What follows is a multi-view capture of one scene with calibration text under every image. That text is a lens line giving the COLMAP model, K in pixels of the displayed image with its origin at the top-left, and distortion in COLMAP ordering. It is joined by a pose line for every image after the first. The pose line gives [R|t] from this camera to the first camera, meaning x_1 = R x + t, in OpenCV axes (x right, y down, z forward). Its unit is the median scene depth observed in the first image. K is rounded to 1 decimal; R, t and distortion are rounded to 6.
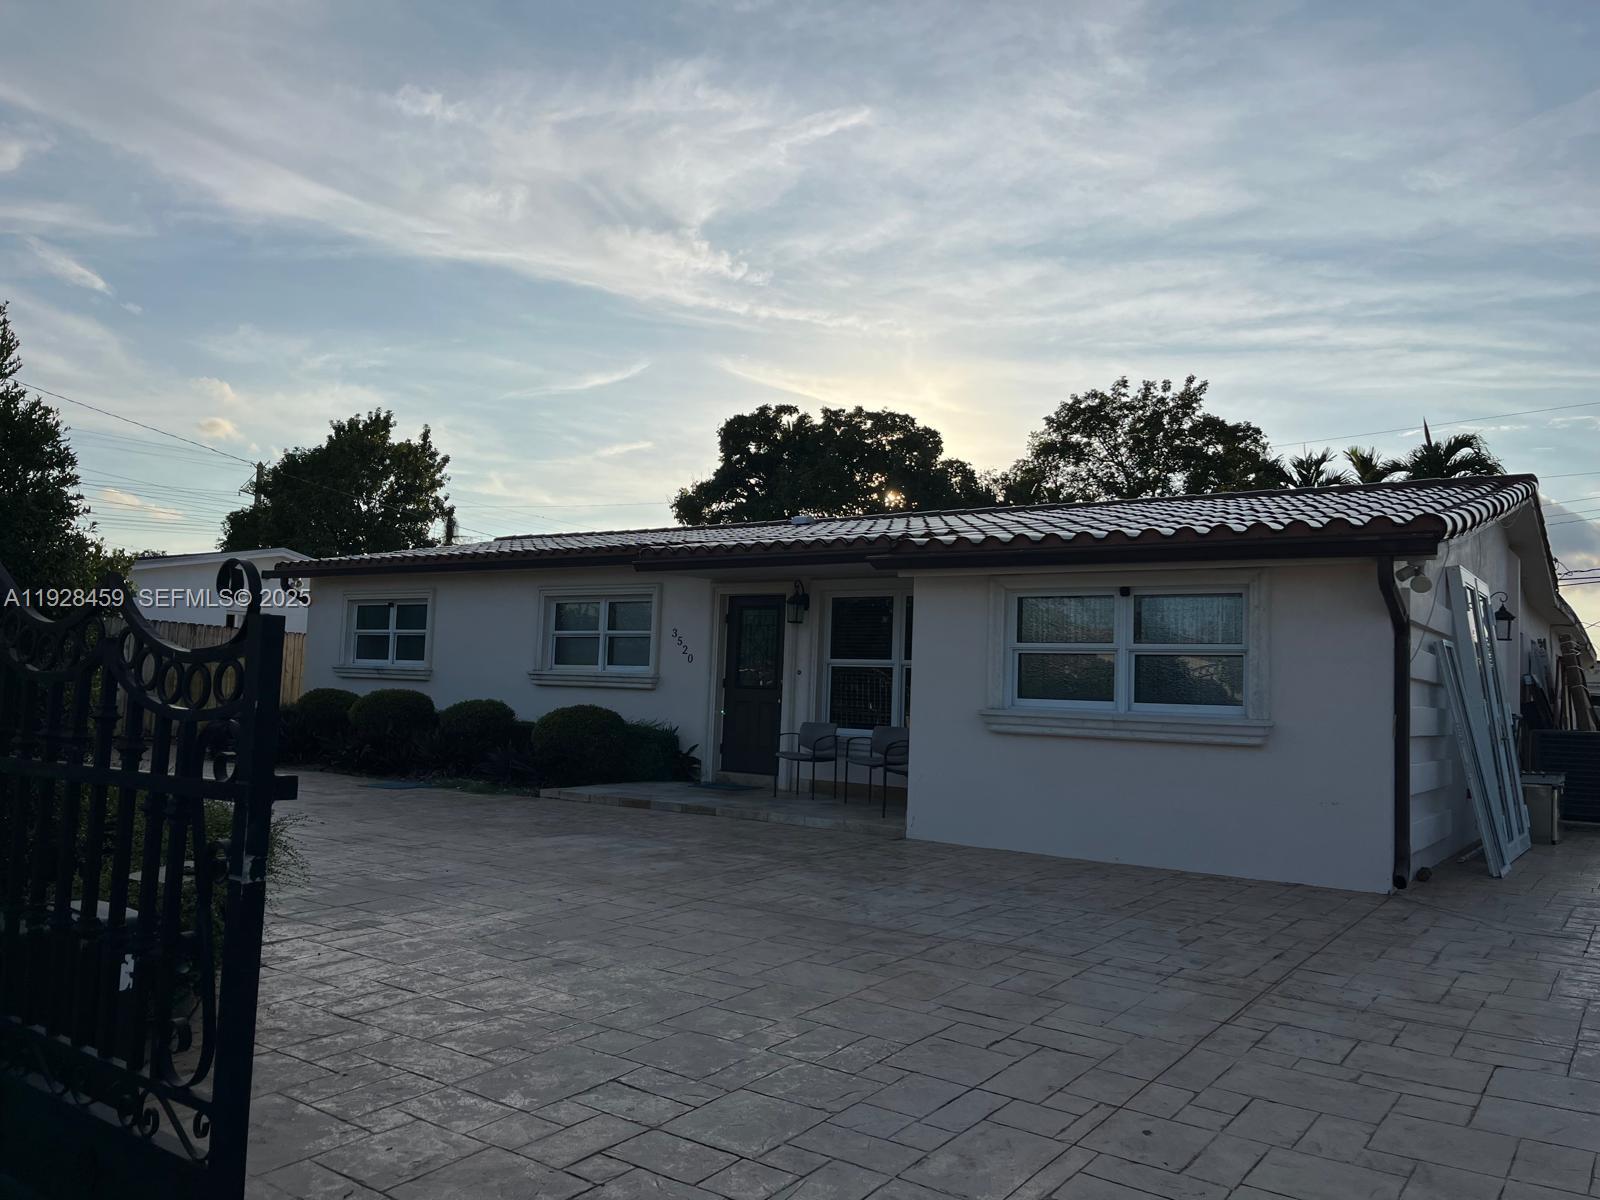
lens RADIAL K [[1206.1, 0, 802.1], [0, 1206.1, 621.8], [0, 0, 1]] dist [0.057434, -0.073423]
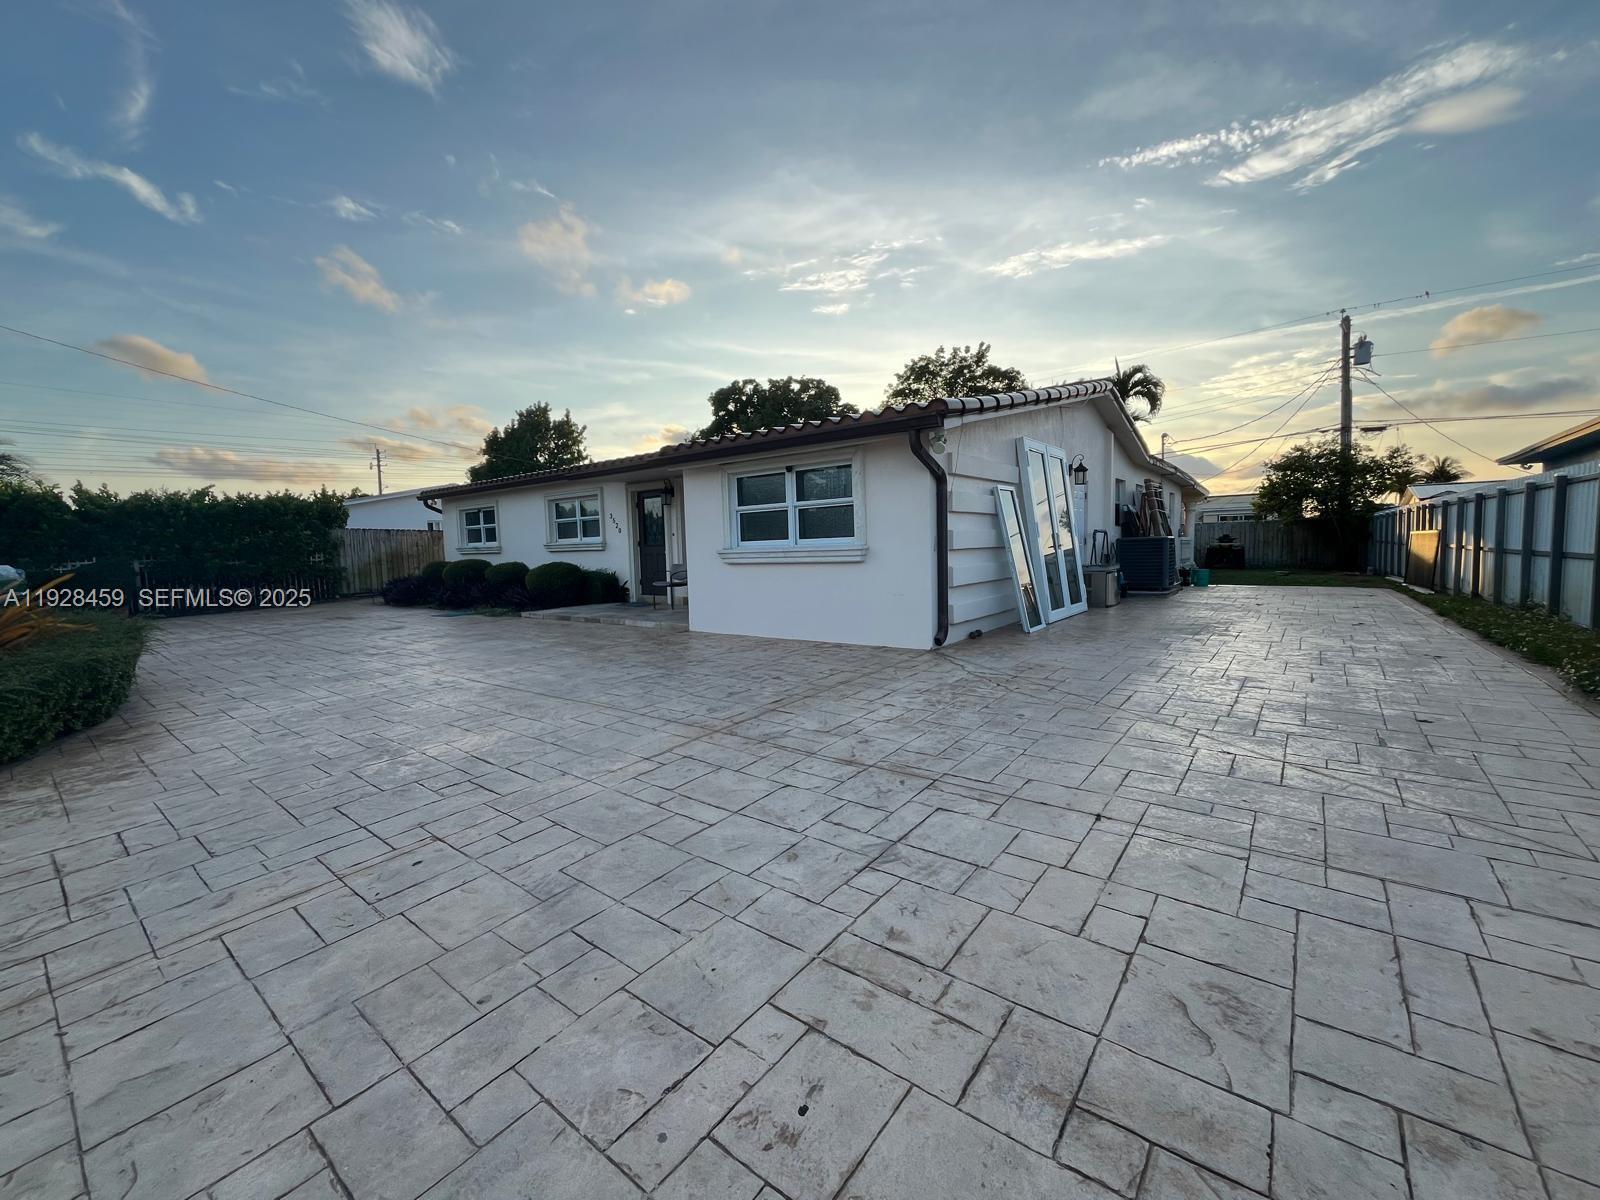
lens RADIAL K [[651.2, 0, 796.5], [0, 651.2, 594.9], [0, 0, 1]] dist [-0.001018, -0.000197]
pose [[0.996495, -0.062266, -0.055869, 0.163631], [0.069186, 0.988837, 0.131967, 0.013460], [0.047028, -0.135370, 0.989678, 0.076108]]
